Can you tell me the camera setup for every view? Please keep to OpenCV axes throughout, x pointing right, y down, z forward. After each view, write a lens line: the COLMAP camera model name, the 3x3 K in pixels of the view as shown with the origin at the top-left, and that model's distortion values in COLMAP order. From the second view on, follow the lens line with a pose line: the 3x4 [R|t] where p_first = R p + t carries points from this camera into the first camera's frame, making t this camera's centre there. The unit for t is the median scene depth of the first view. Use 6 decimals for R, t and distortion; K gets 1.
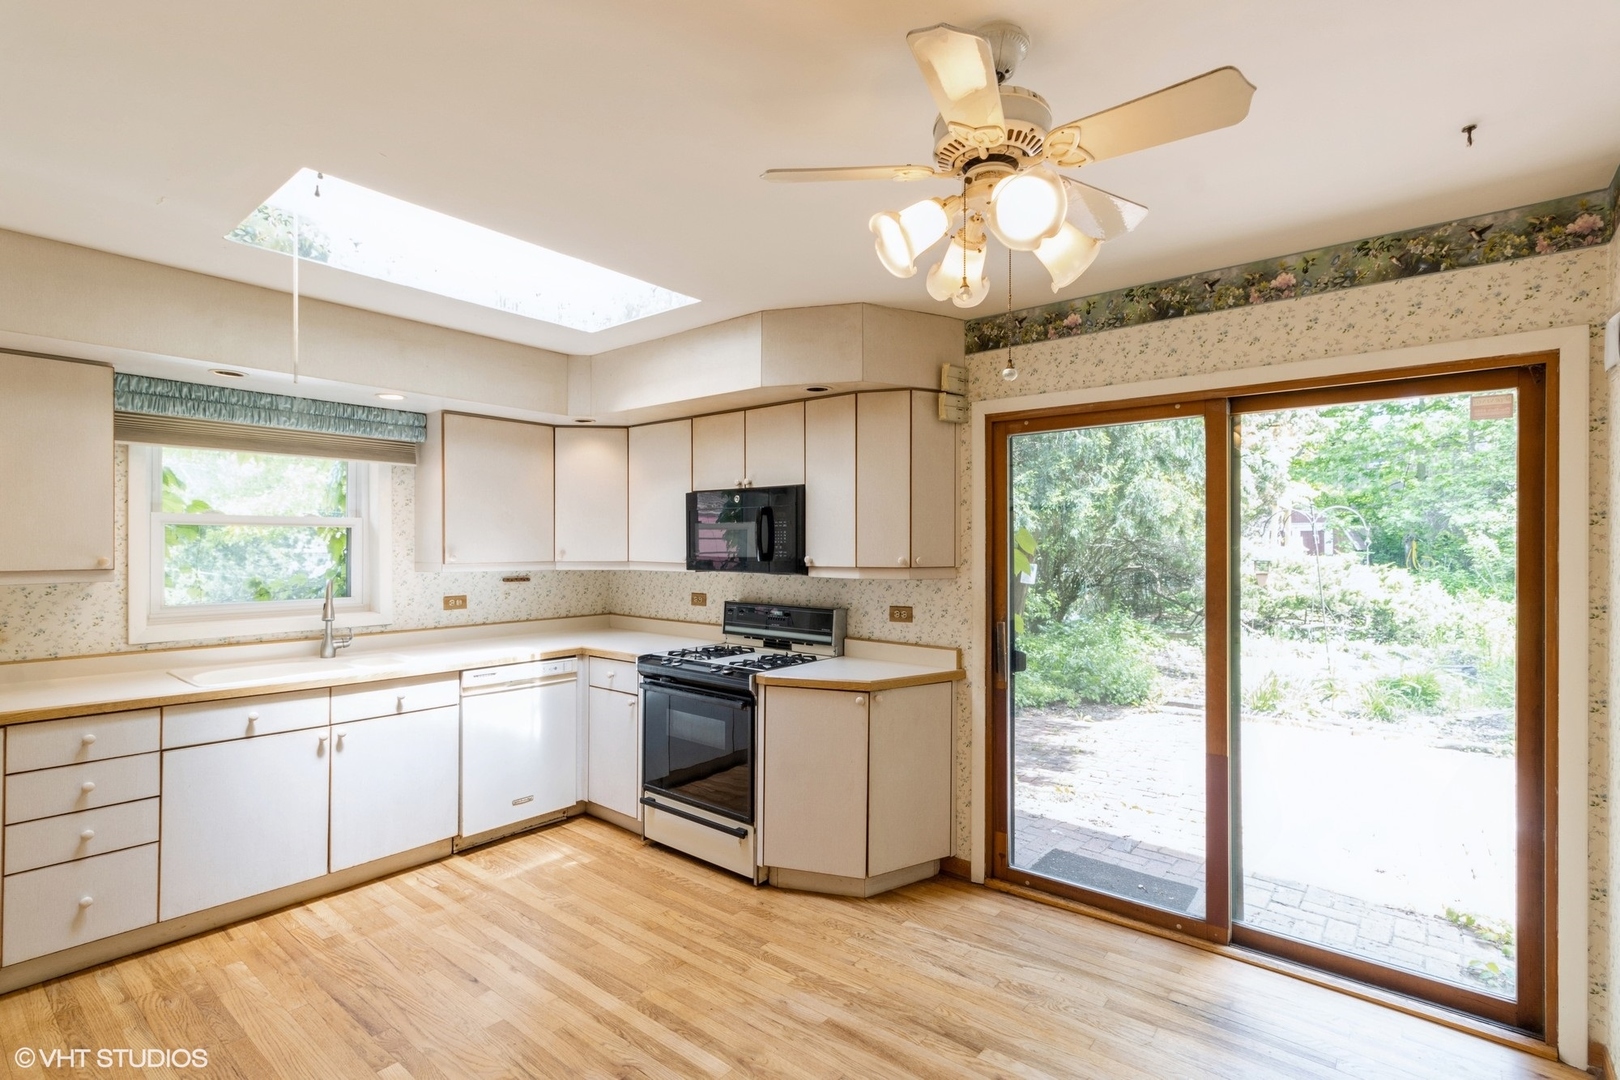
lens RADIAL K [[772.1, 0, 807.5], [0, 772.1, 546.2], [0, 0, 1]] dist [0.015125, 0.000457]
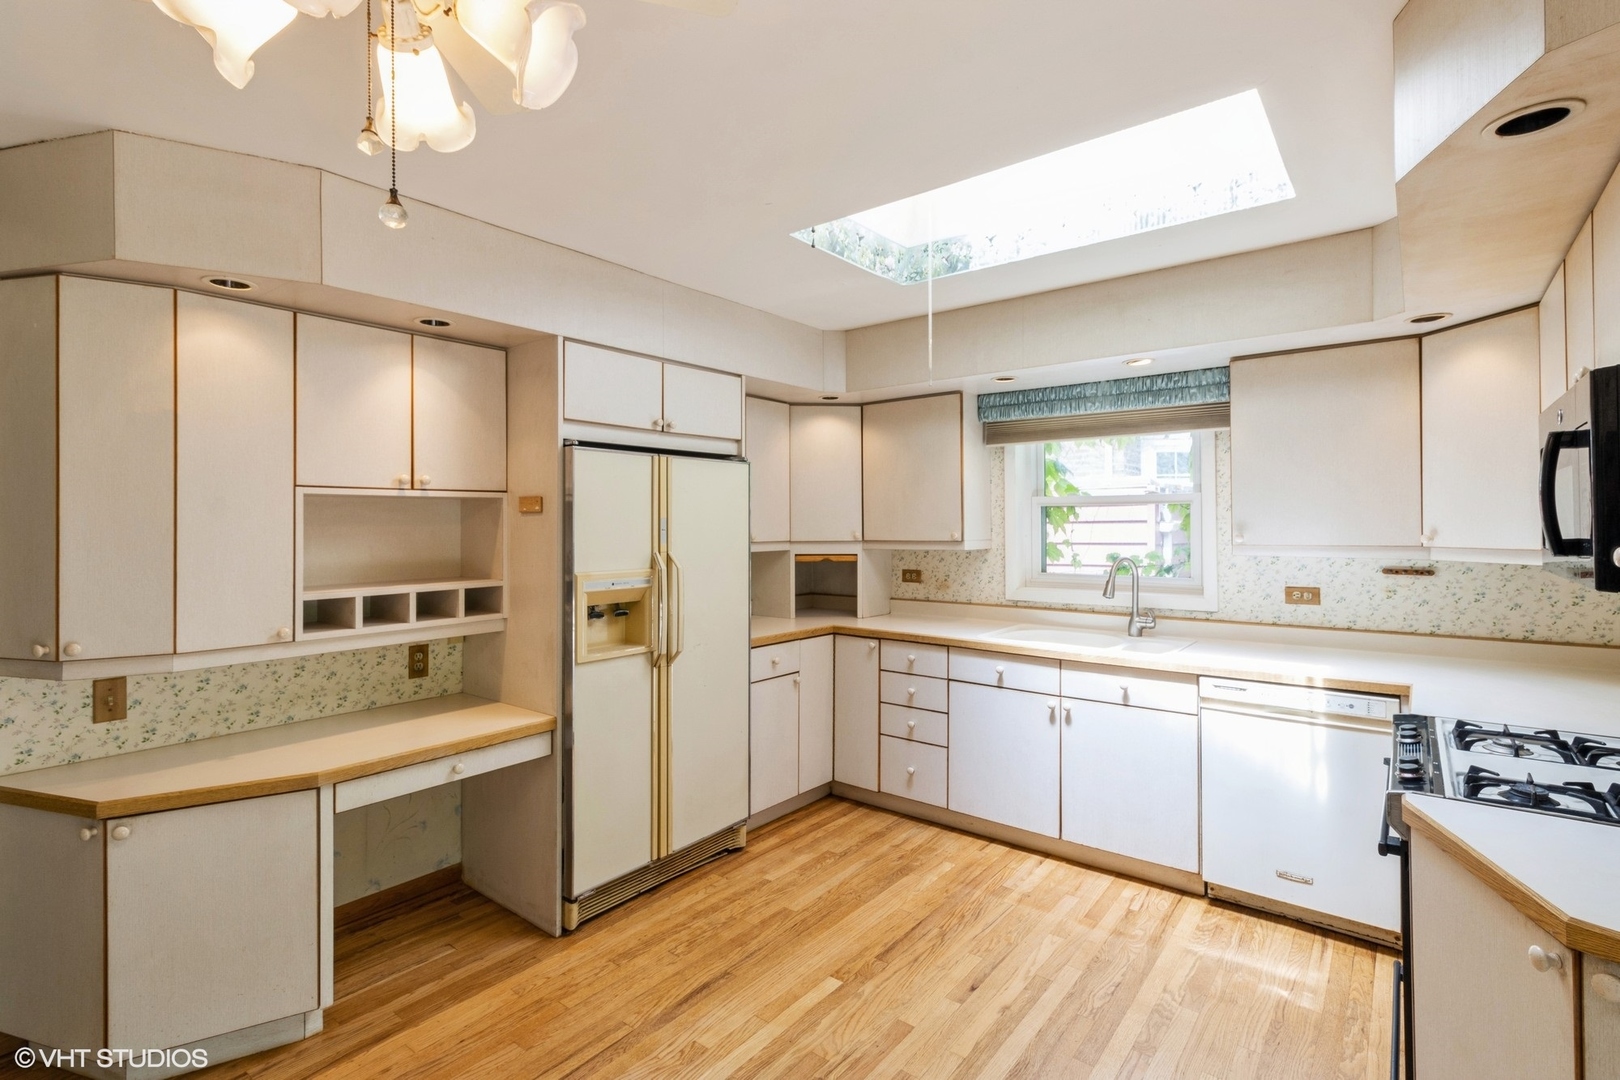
lens RADIAL K [[772.1, 0, 806.6], [0, 772.1, 523.2], [0, 0, 1]] dist [0.015125, 0.000457]
pose [[0.024932, -0.001605, -0.999688, 0.392275], [0.003900, 0.999991, -0.001508, -0.000863], [0.999682, -0.003861, 0.024938, 0.606806]]
